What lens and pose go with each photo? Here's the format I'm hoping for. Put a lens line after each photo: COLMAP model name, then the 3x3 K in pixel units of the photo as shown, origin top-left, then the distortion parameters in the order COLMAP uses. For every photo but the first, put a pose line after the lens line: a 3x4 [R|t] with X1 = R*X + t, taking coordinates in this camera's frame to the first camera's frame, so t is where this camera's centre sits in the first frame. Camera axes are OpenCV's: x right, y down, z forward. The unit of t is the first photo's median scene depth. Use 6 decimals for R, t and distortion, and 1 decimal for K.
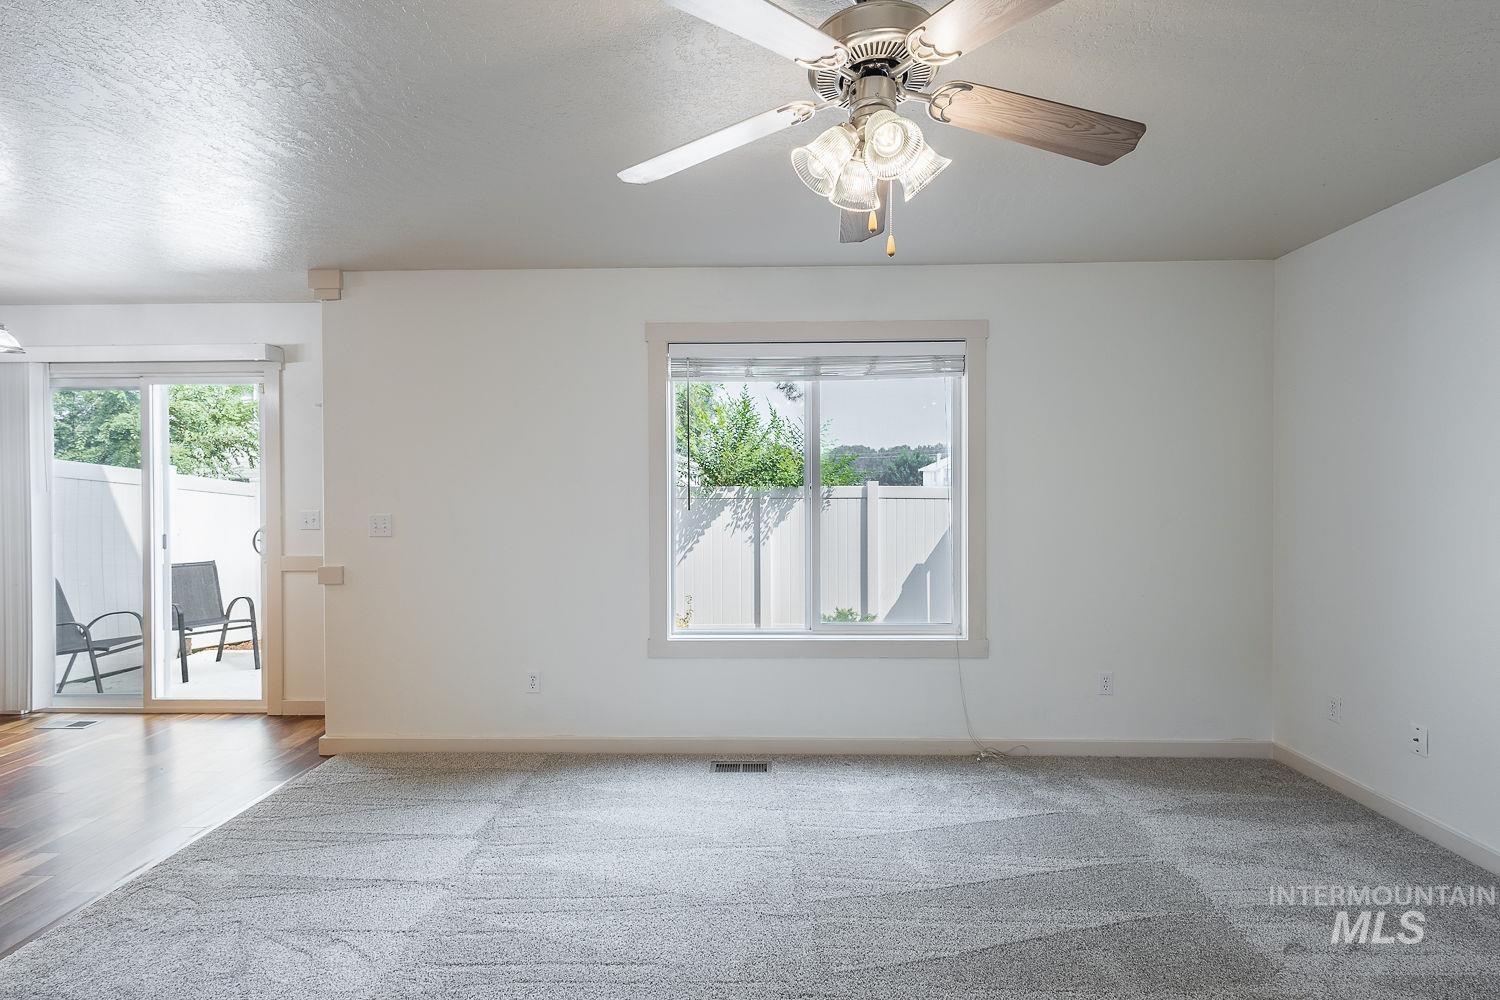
lens RADIAL K [[699.0, 0, 748.5], [0, 699.0, 498.8], [0, 0, 1]] dist [0.010695, -0.004153]
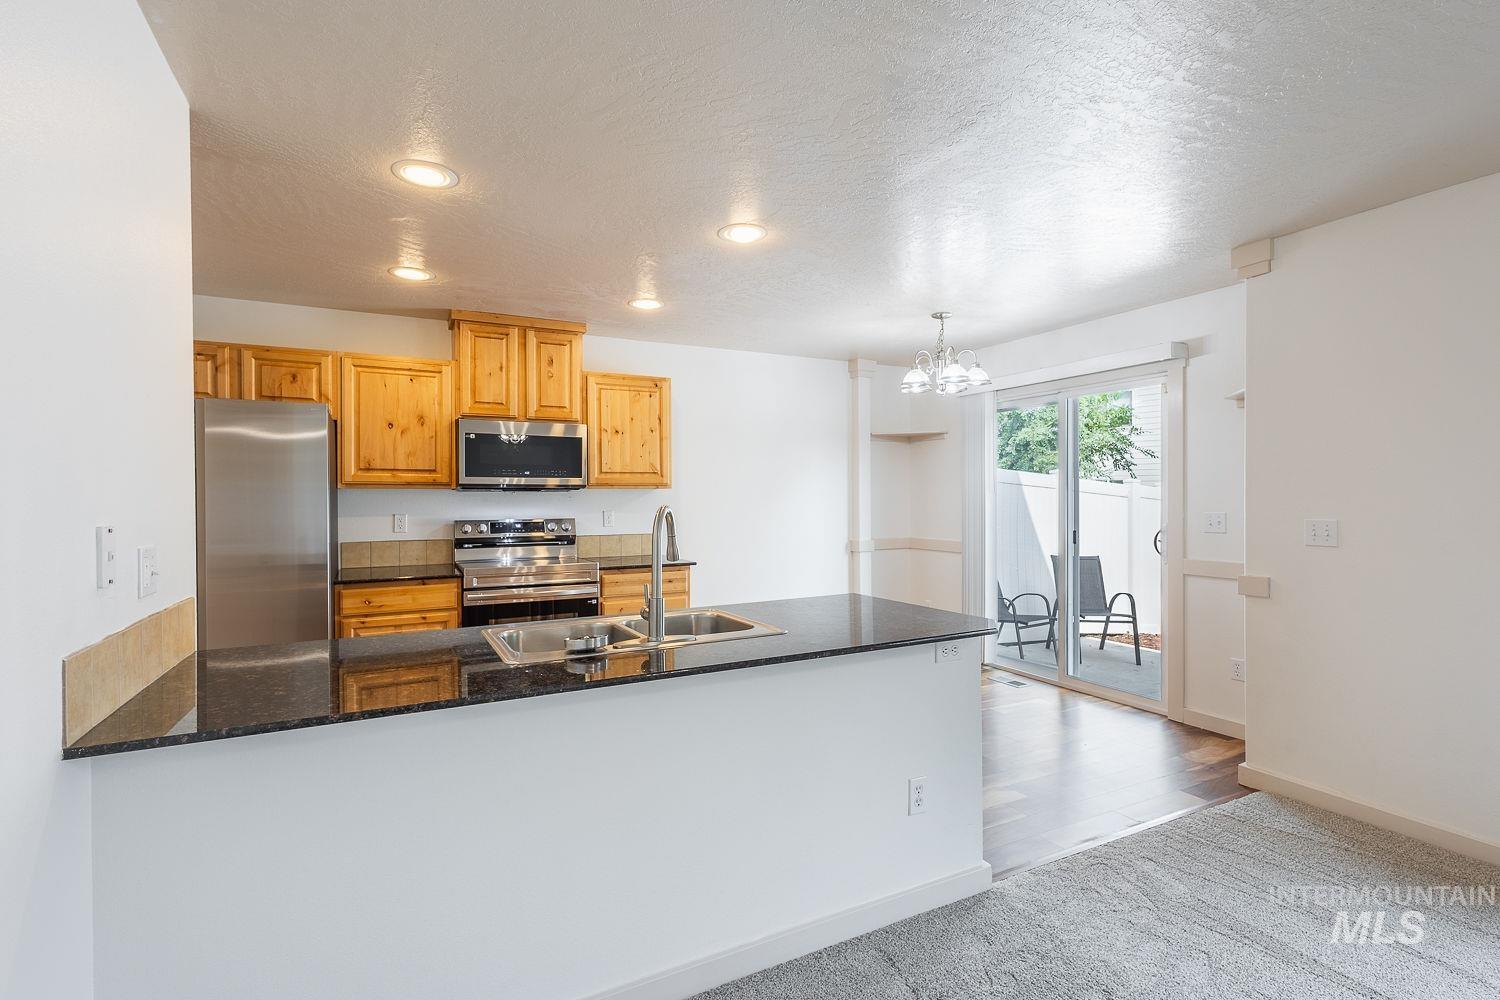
lens RADIAL K [[699.0, 0, 750.0], [0, 699.0, 500.8], [0, 0, 1]] dist [0.010695, -0.004153]
pose [[0.479353, 0.007633, -0.877589, -0.121814], [-0.005704, 0.999968, 0.005582, -0.000444], [0.877604, 0.002330, 0.479382, 0.012911]]
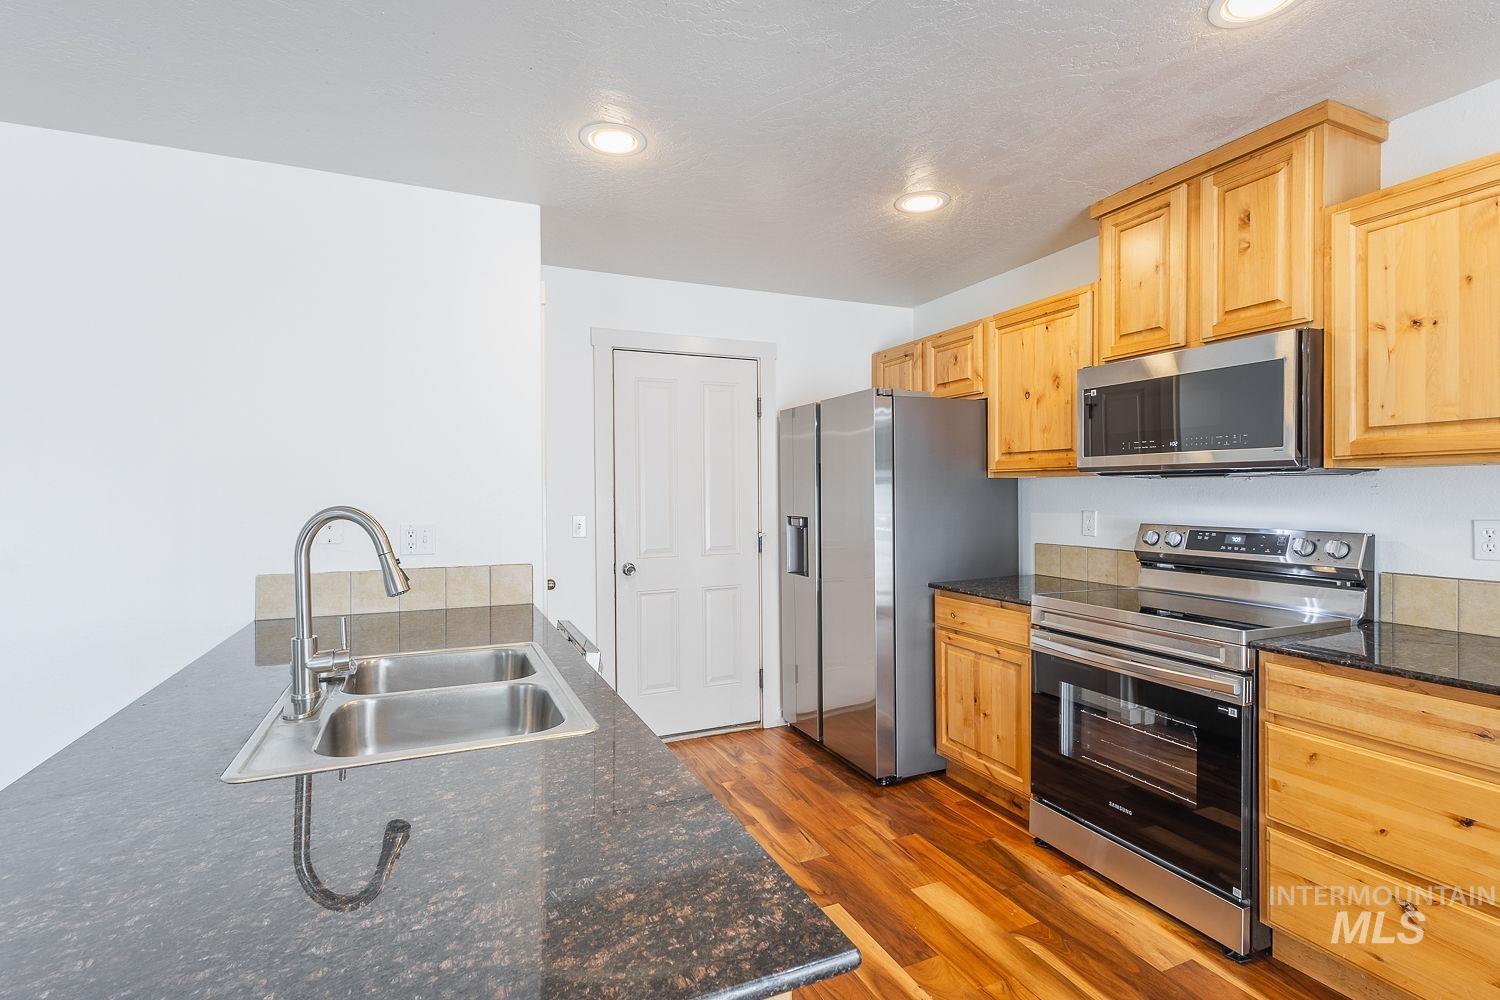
lens RADIAL K [[699.0, 0, 744.5], [0, 699.0, 499.0], [0, 0, 1]] dist [0.010695, -0.004153]
pose [[-0.903230, 0.015564, -0.428875, -0.708288], [0.007606, 0.999766, 0.020265, -0.003598], [0.429090, 0.015042, -0.903137, 0.683572]]
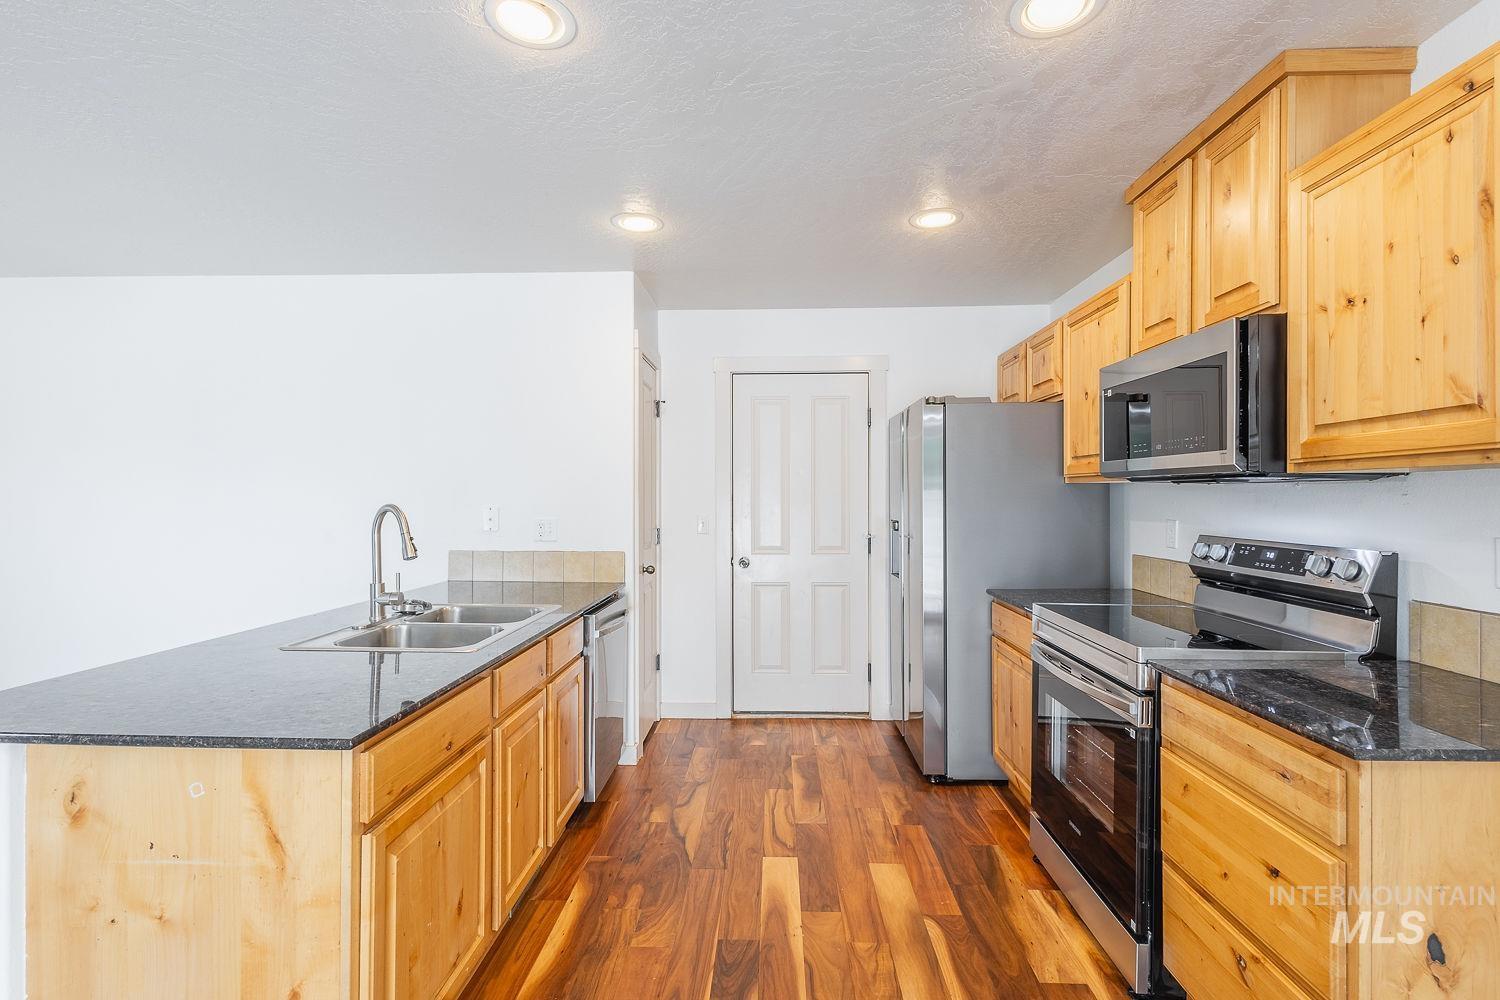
lens RADIAL K [[699.0, 0, 751.4], [0, 699.0, 500.6], [0, 0, 1]] dist [0.010695, -0.004153]
pose [[-0.999962, 0.005742, 0.006621, -1.012666], [0.005833, 0.999889, 0.013724, -0.003032], [-0.006542, 0.013762, -0.999884, 0.872069]]
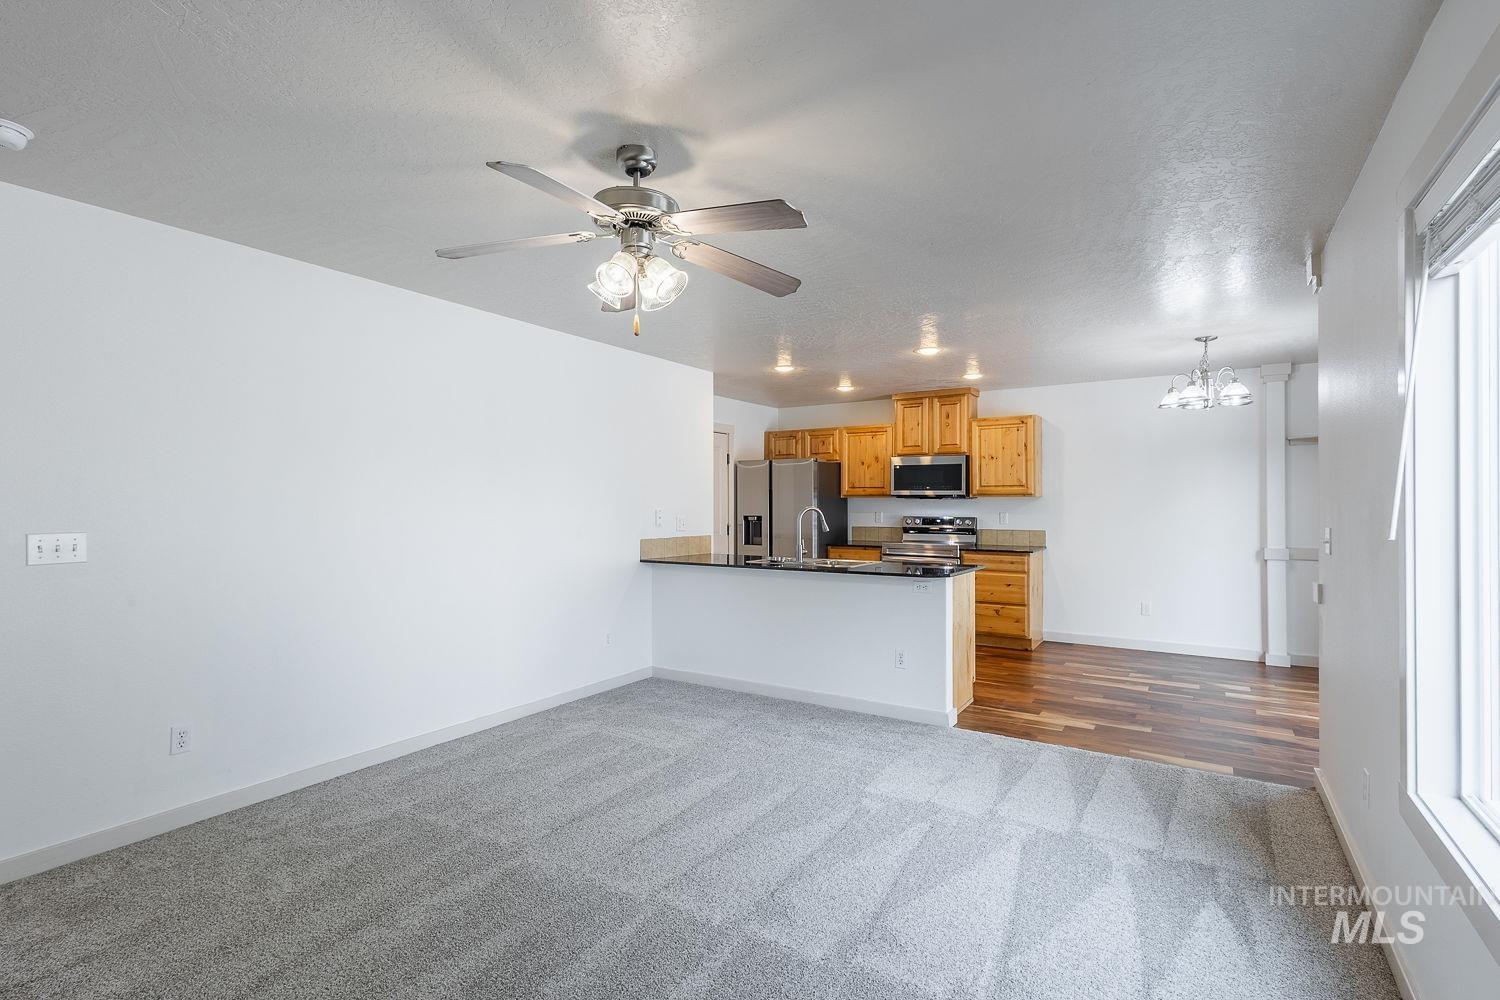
lens RADIAL K [[699.0, 0, 746.6], [0, 699.0, 502.9], [0, 0, 1]] dist [0.010695, -0.004153]
pose [[-0.521114, 0.004670, -0.853474, 0.566048], [-0.005776, 0.999943, 0.008999, -0.011984], [0.853468, 0.009619, -0.521057, 0.840786]]
